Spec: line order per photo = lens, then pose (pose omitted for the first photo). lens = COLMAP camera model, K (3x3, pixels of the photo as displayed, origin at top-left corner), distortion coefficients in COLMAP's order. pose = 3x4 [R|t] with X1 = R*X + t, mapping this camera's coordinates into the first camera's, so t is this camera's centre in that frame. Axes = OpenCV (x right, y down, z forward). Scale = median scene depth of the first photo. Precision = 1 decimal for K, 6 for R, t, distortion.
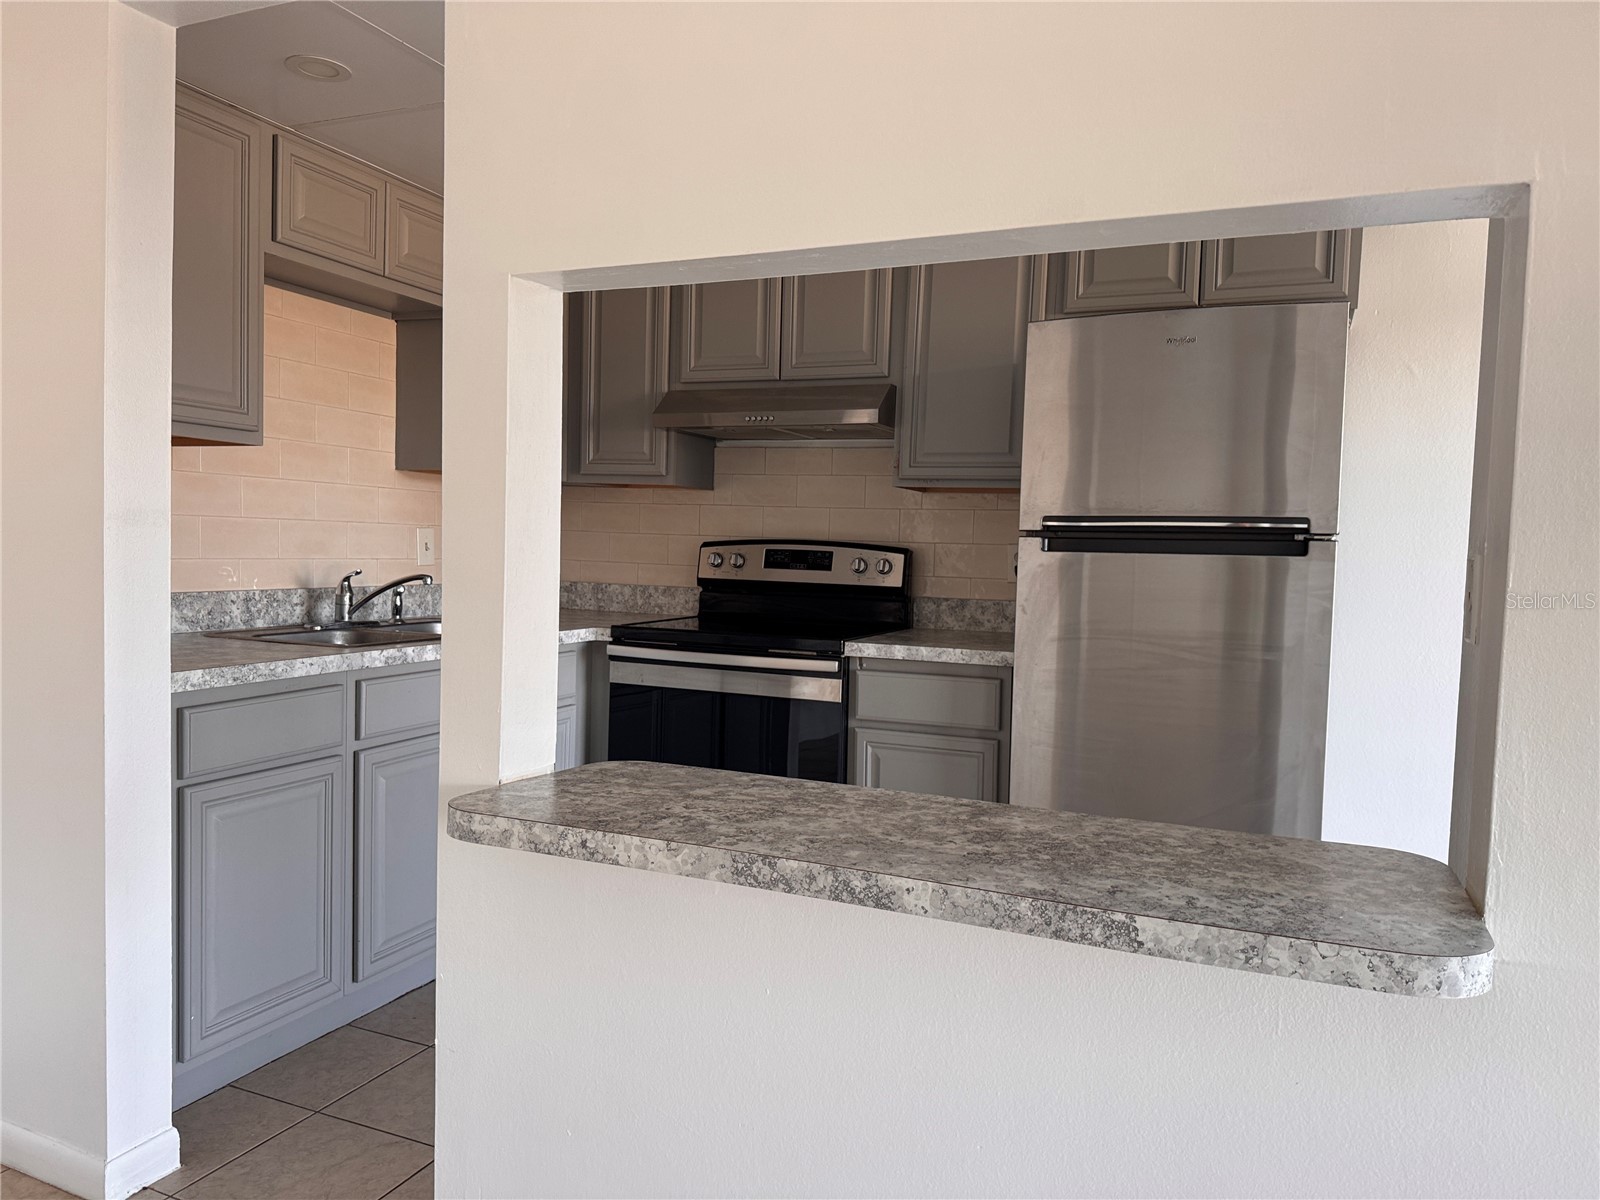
lens RADIAL K [[1124.1, 0, 797.6], [0, 1124.1, 604.3], [0, 0, 1]] dist [0.069053, -0.068400]
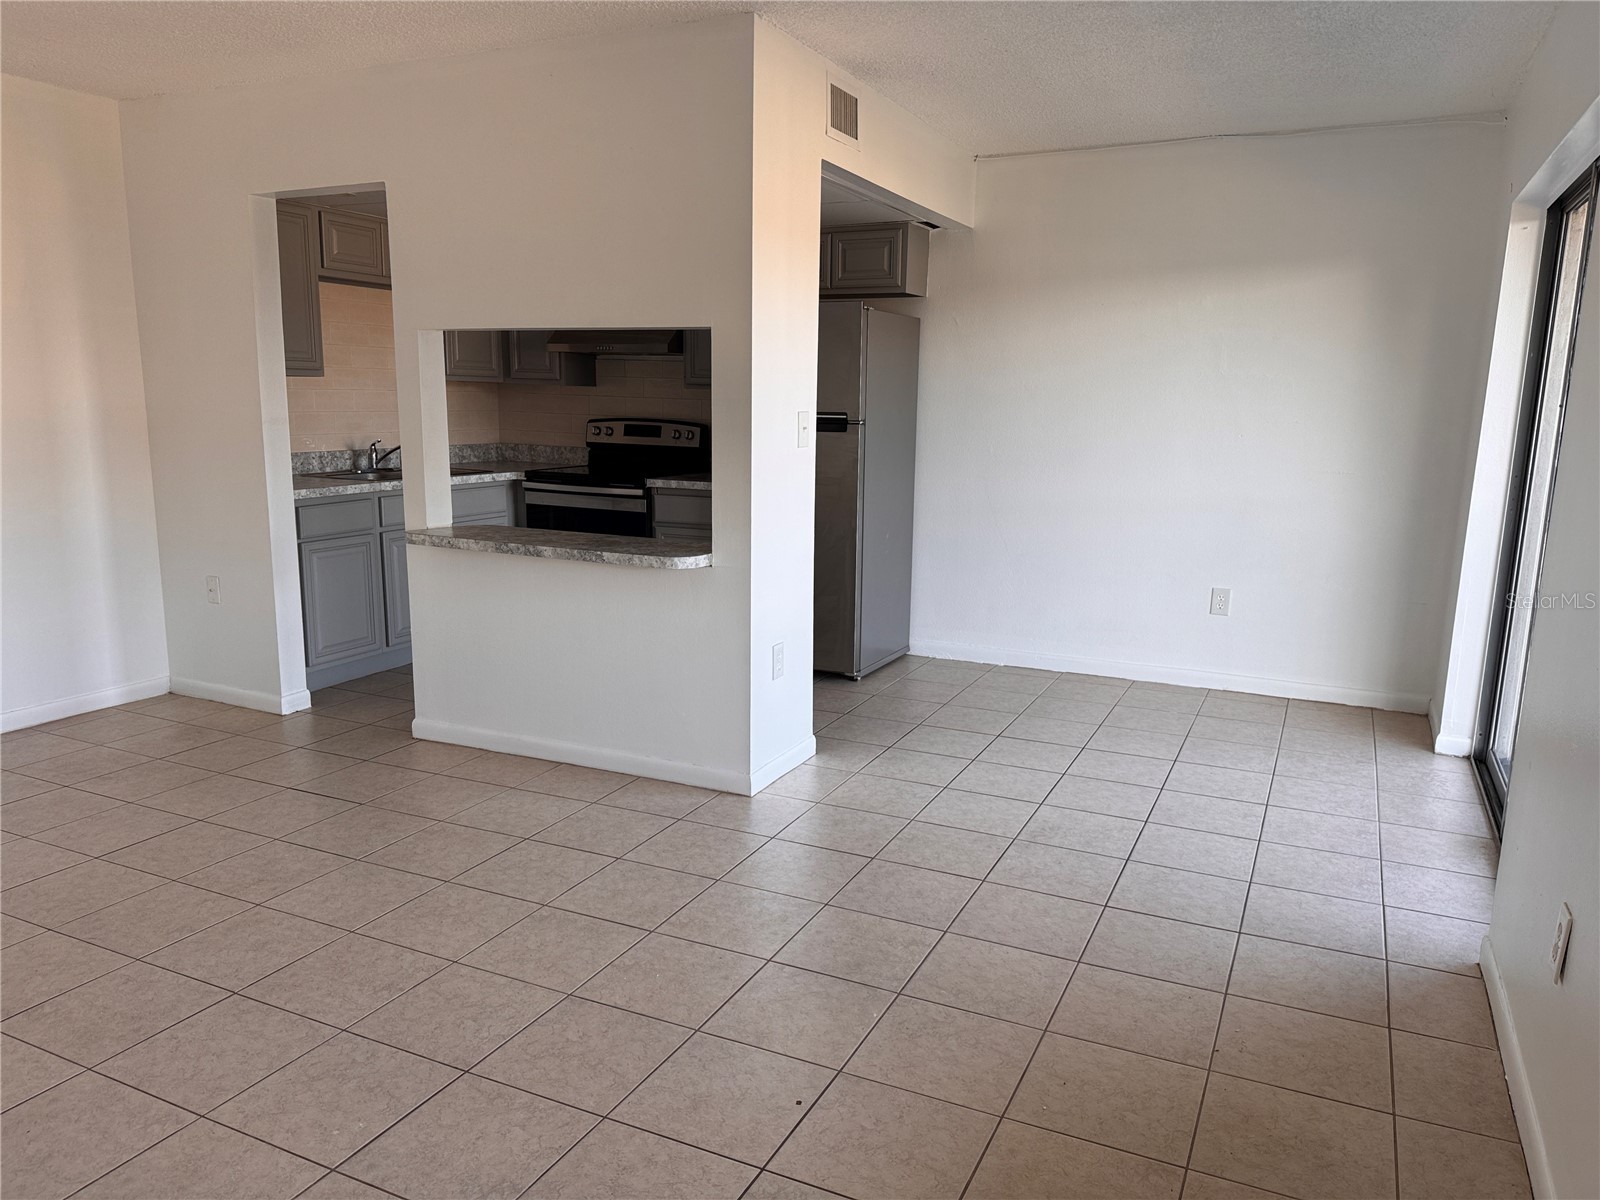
lens RADIAL K [[1124.1, 0, 797.3], [0, 1124.1, 606.9], [0, 0, 1]] dist [0.069053, -0.068400]
pose [[0.999029, -0.001917, -0.044014, 0.361230], [0.007698, 0.991280, 0.131550, 0.001379], [0.043378, -0.131761, 0.990332, -0.805712]]
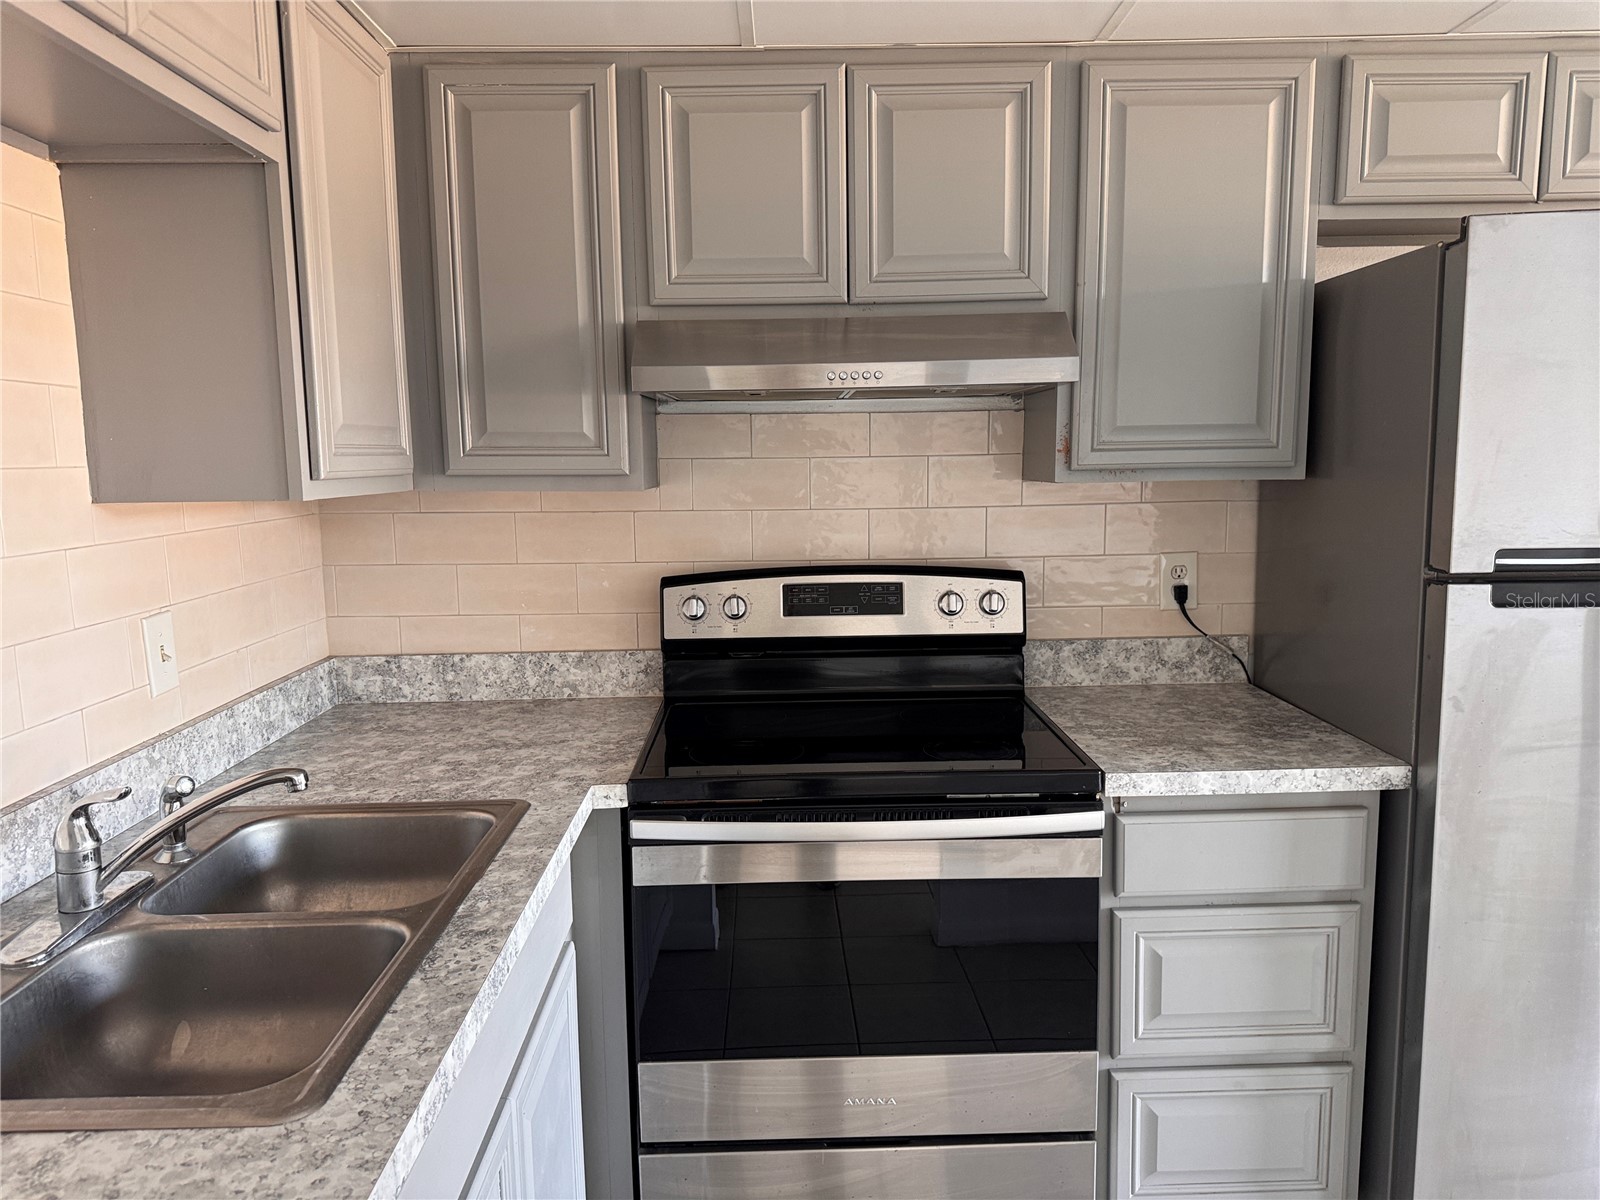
lens RADIAL K [[1124.1, 0, 800.9], [0, 1124.1, 587.6], [0, 0, 1]] dist [0.069053, -0.068400]
pose [[0.910509, -0.093815, 0.402706, -0.321131], [0.065519, 0.994351, 0.083509, -0.118342], [-0.408265, -0.049651, 0.911512, 0.538651]]
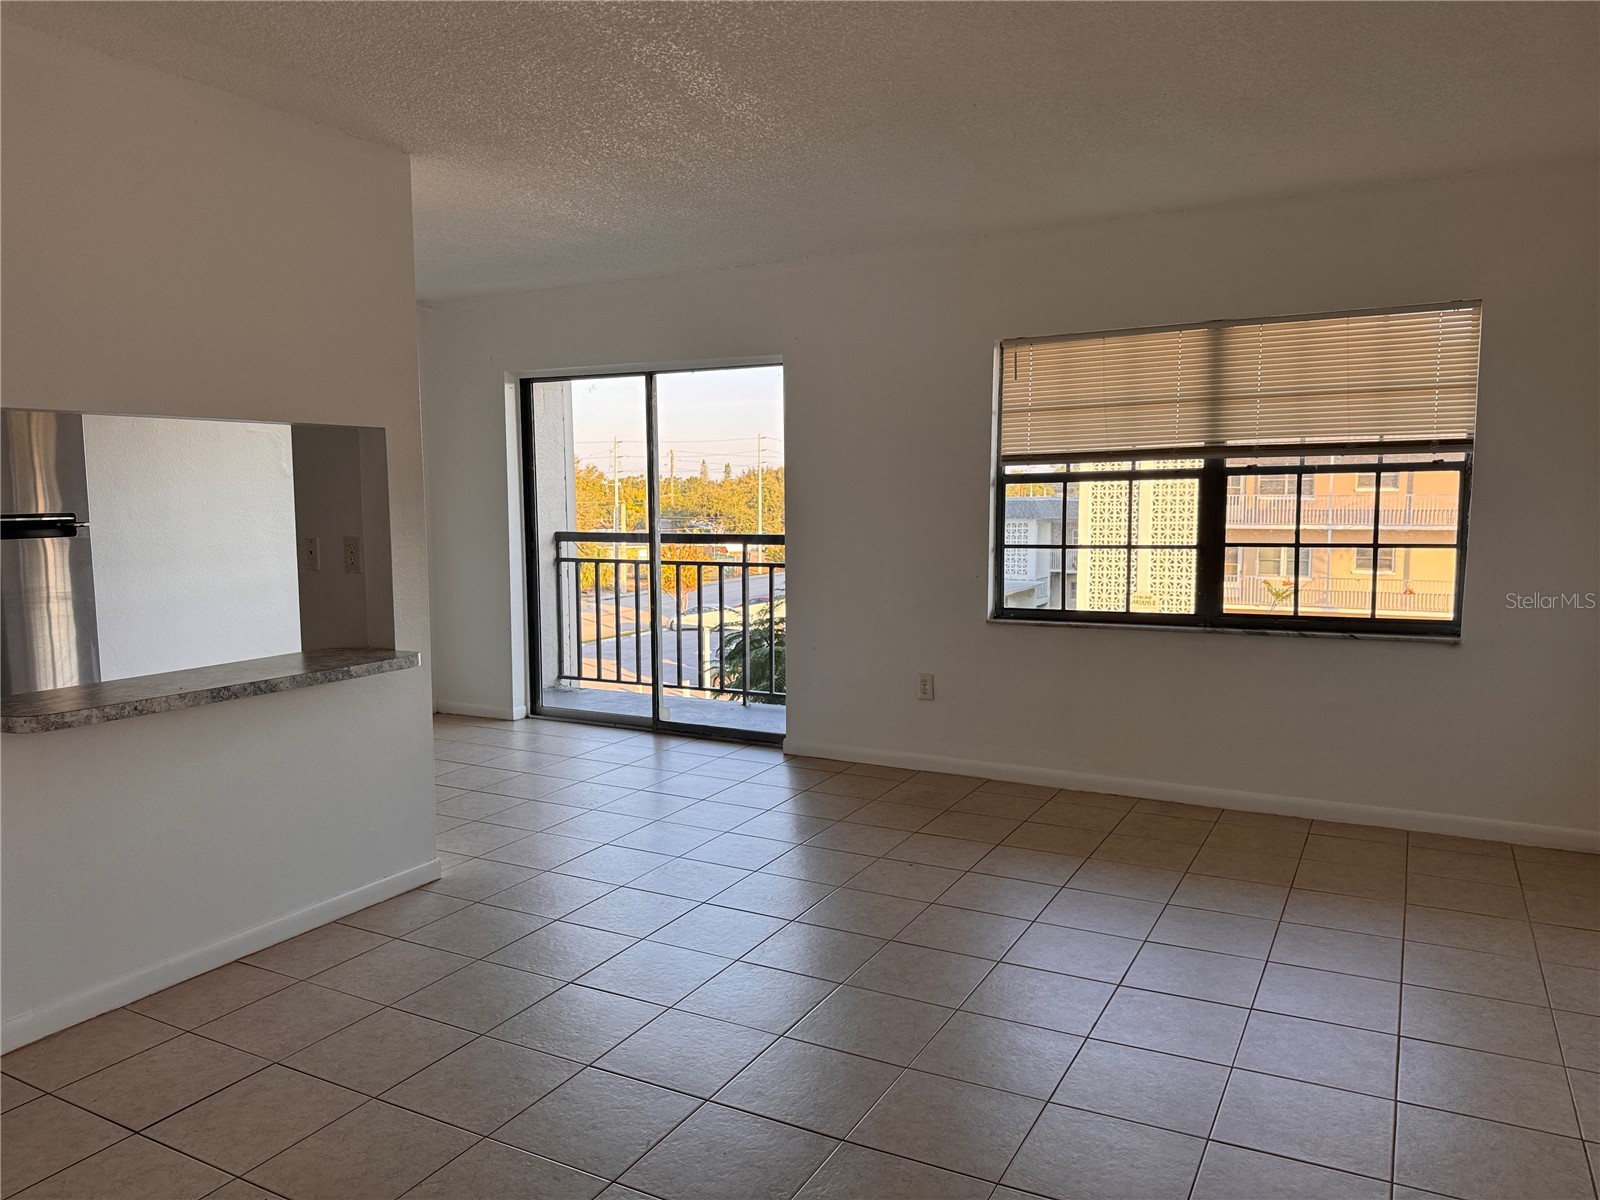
lens RADIAL K [[1124.1, 0, 797.8], [0, 1124.1, 591.3], [0, 0, 1]] dist [0.069053, -0.068400]
pose [[0.093427, -0.115452, 0.988910, -0.912348], [0.063612, 0.991917, 0.109793, -0.064661], [-0.993592, 0.052649, 0.100016, -0.177163]]
